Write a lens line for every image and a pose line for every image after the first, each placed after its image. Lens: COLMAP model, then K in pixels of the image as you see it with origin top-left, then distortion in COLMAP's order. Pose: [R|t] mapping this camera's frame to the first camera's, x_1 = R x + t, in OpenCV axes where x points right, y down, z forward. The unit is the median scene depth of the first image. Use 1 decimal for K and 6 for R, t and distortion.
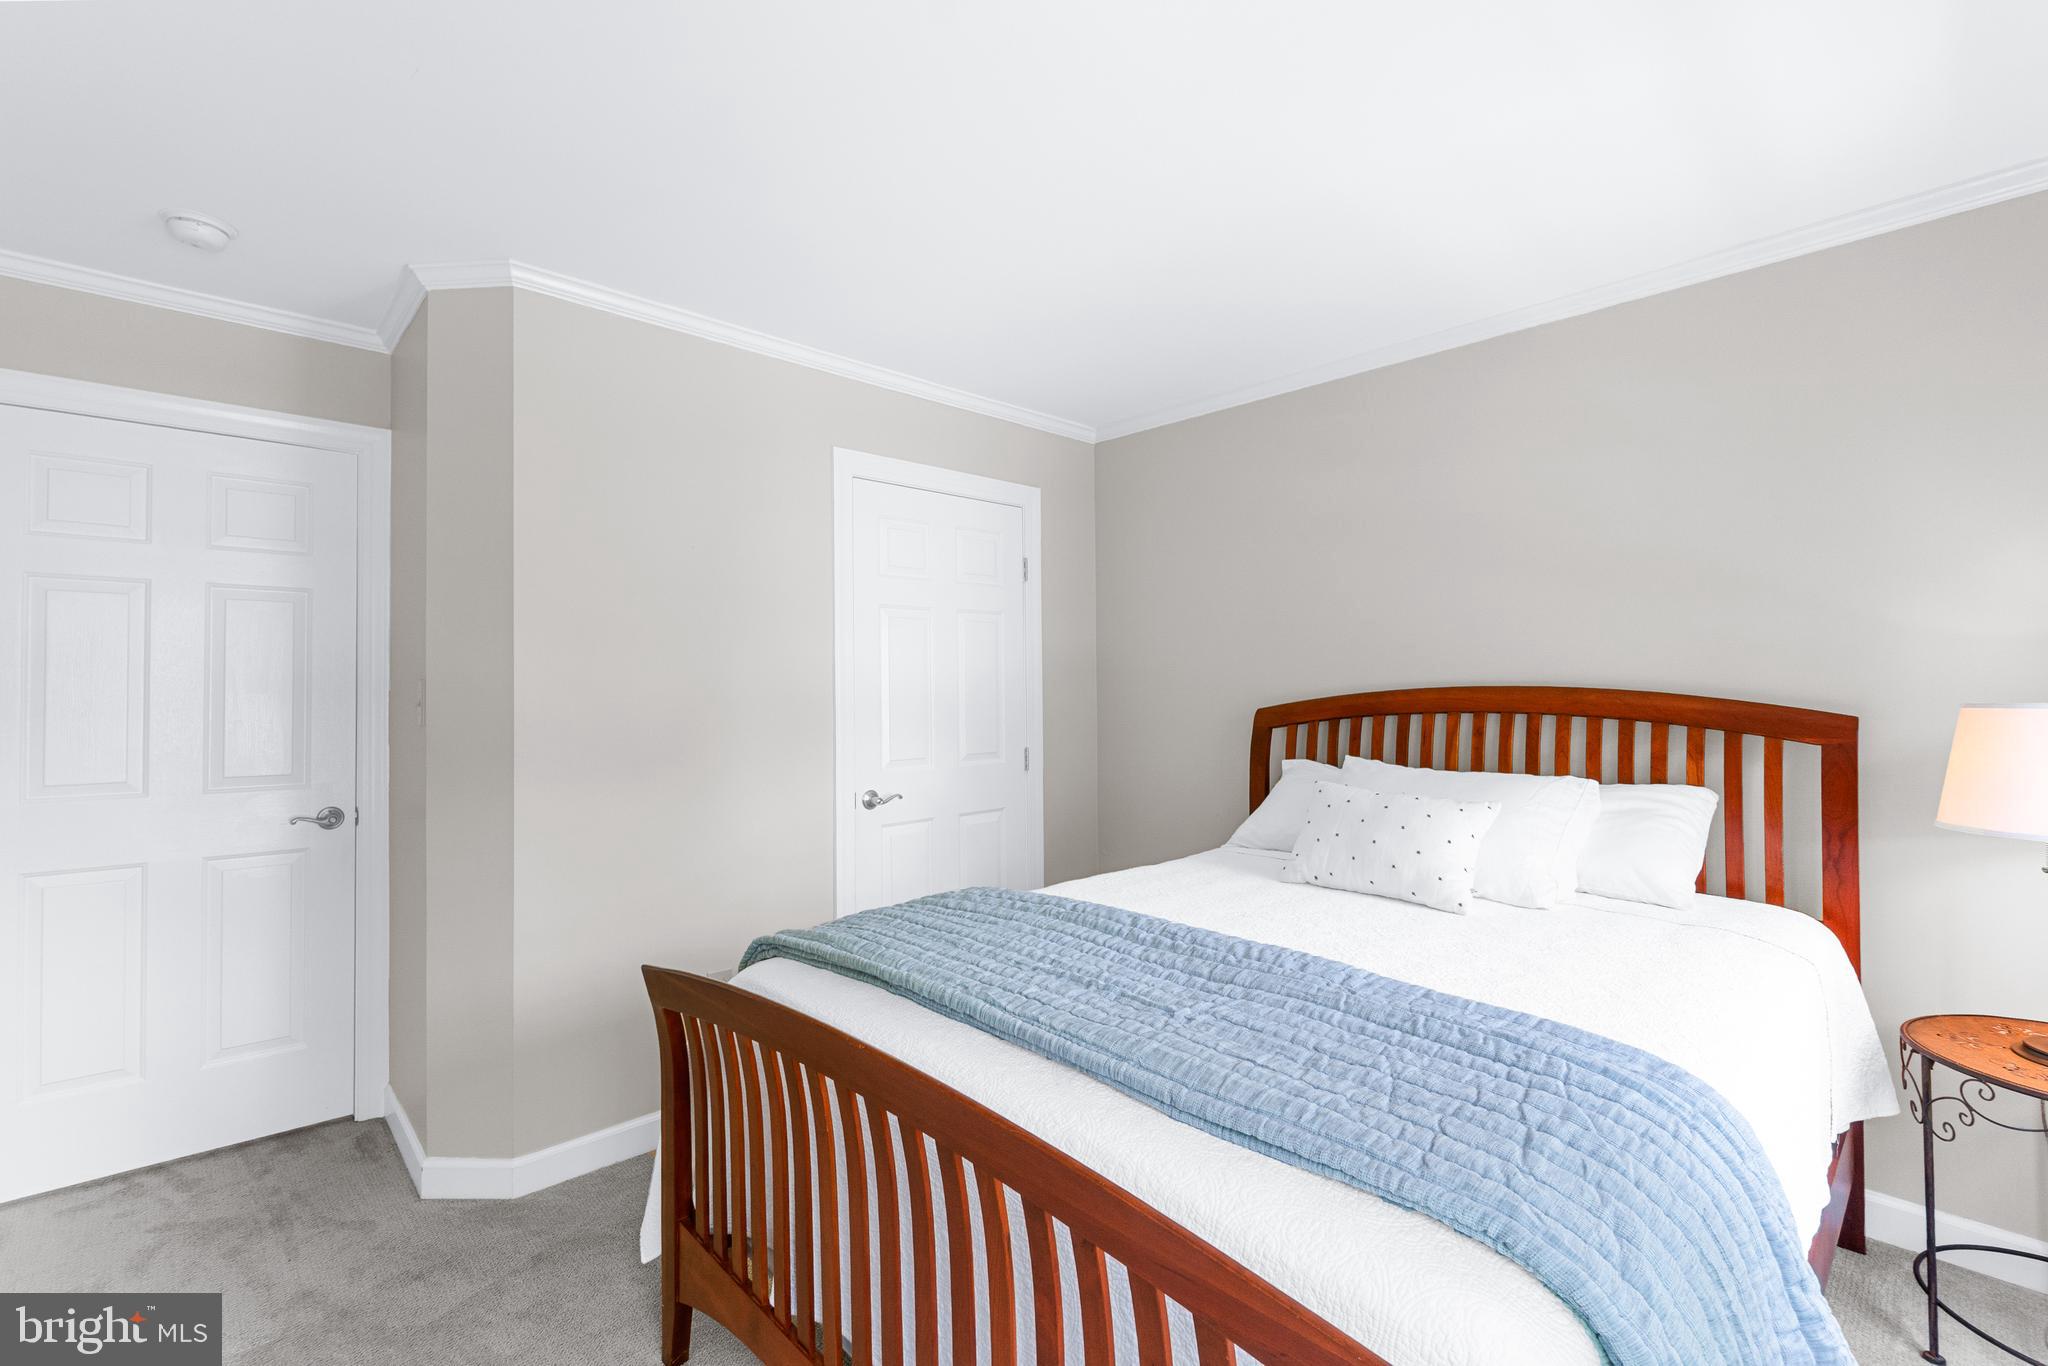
lens RADIAL K [[900.0, 0, 1012.0], [0, 900.0, 694.8], [0, 0, 1]] dist [-0.001384, 0.000250]
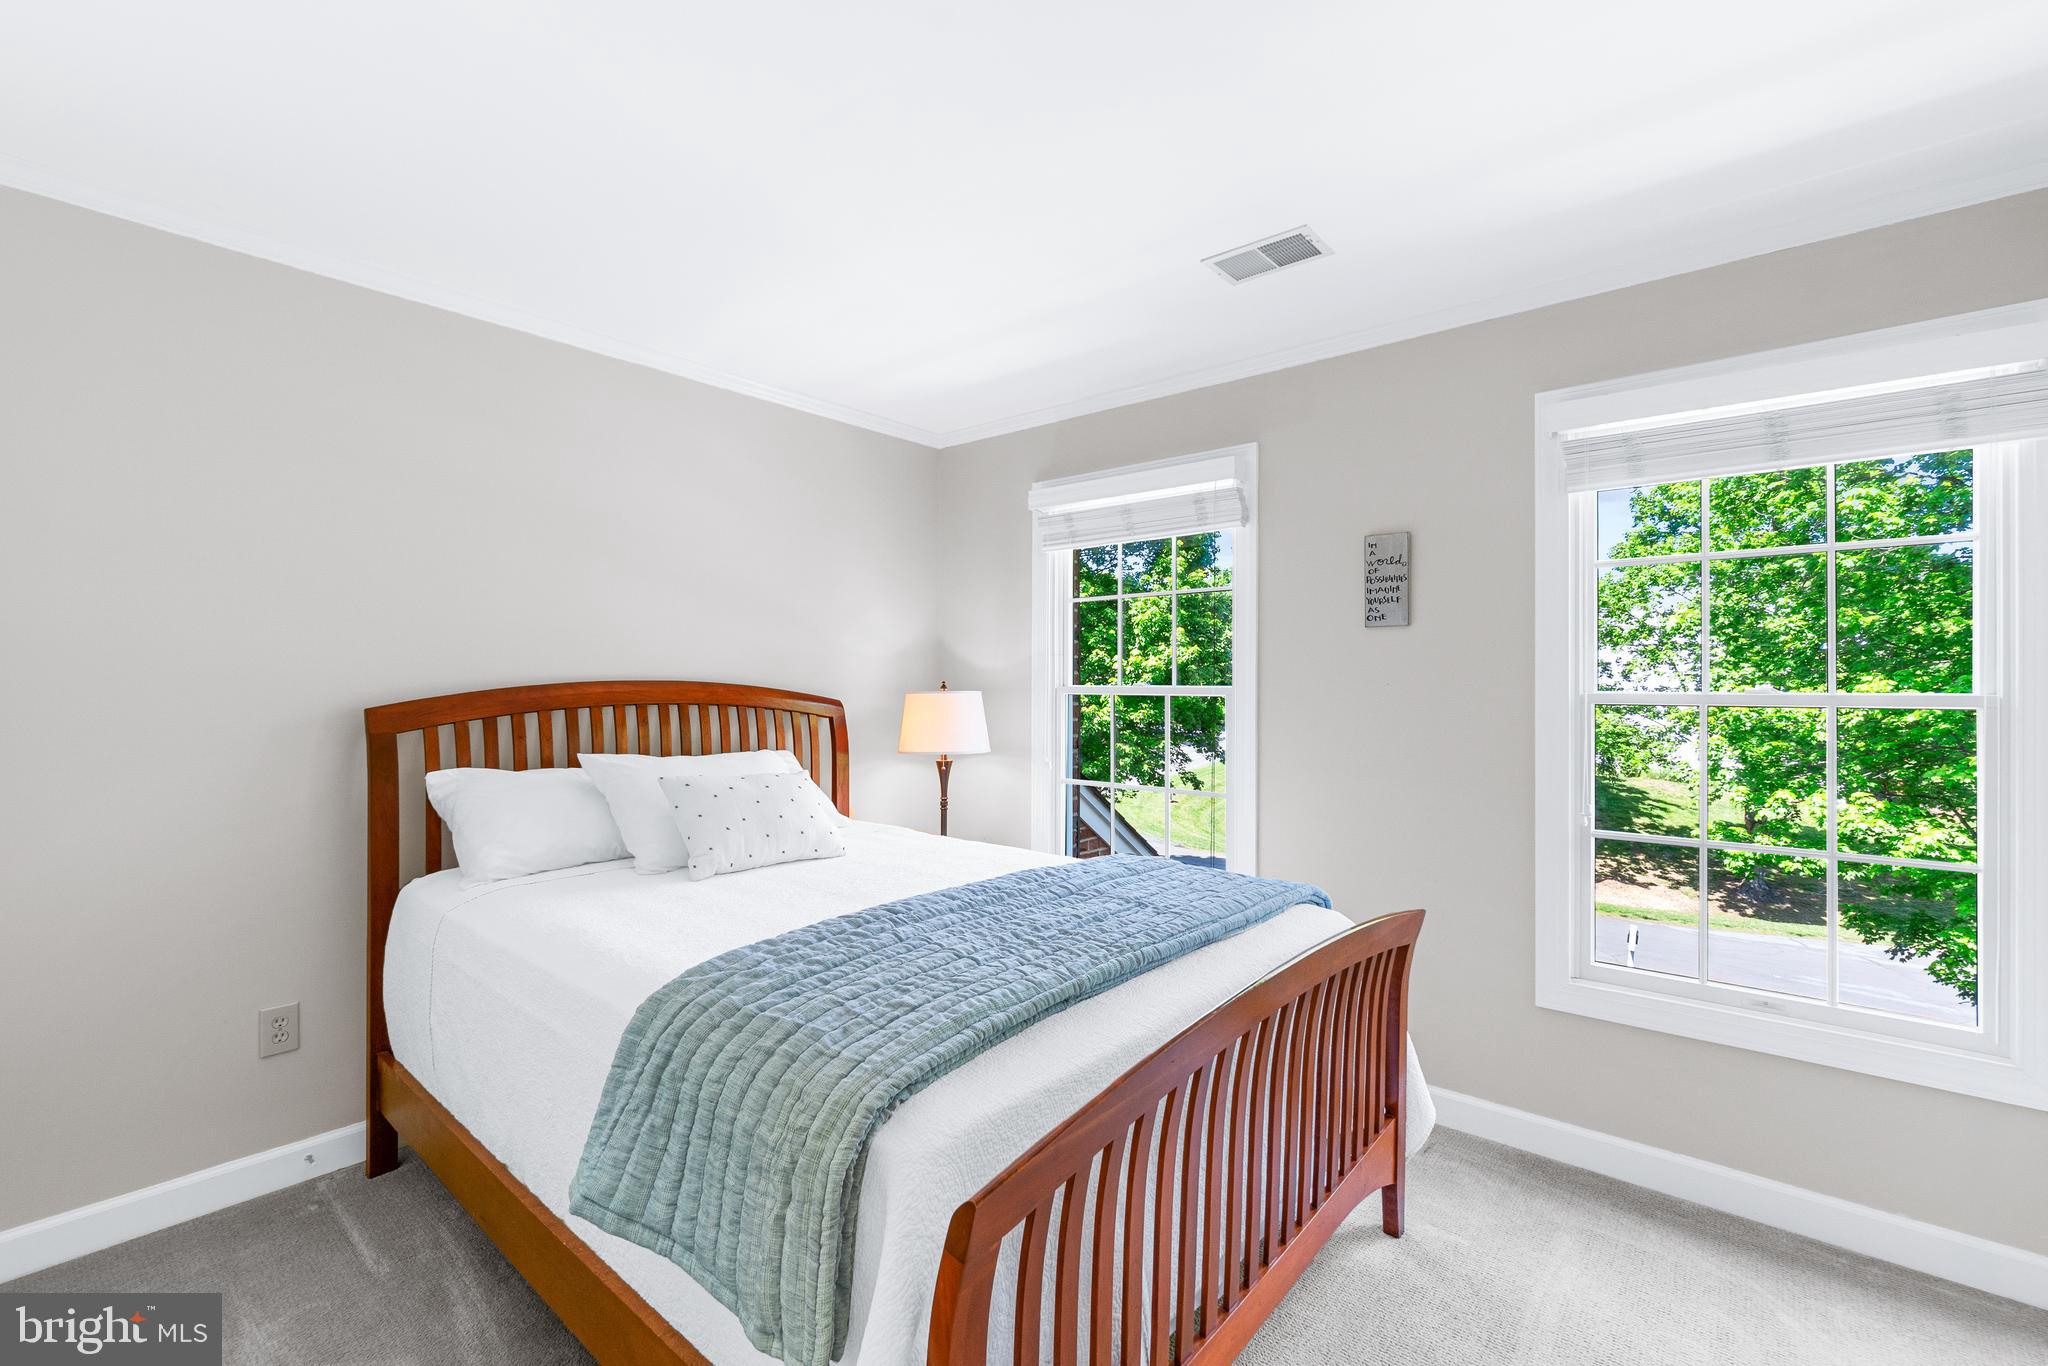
lens RADIAL K [[884.7, 0, 1016.9], [0, 884.7, 686.4], [0, 0, 1]] dist [-0.001057, -0.000608]
pose [[-0.113583, 0.008252, 0.993494, -0.569569], [0.008809, 0.999935, -0.007298, 0.008853], [-0.993490, 0.007922, -0.113648, 0.647773]]
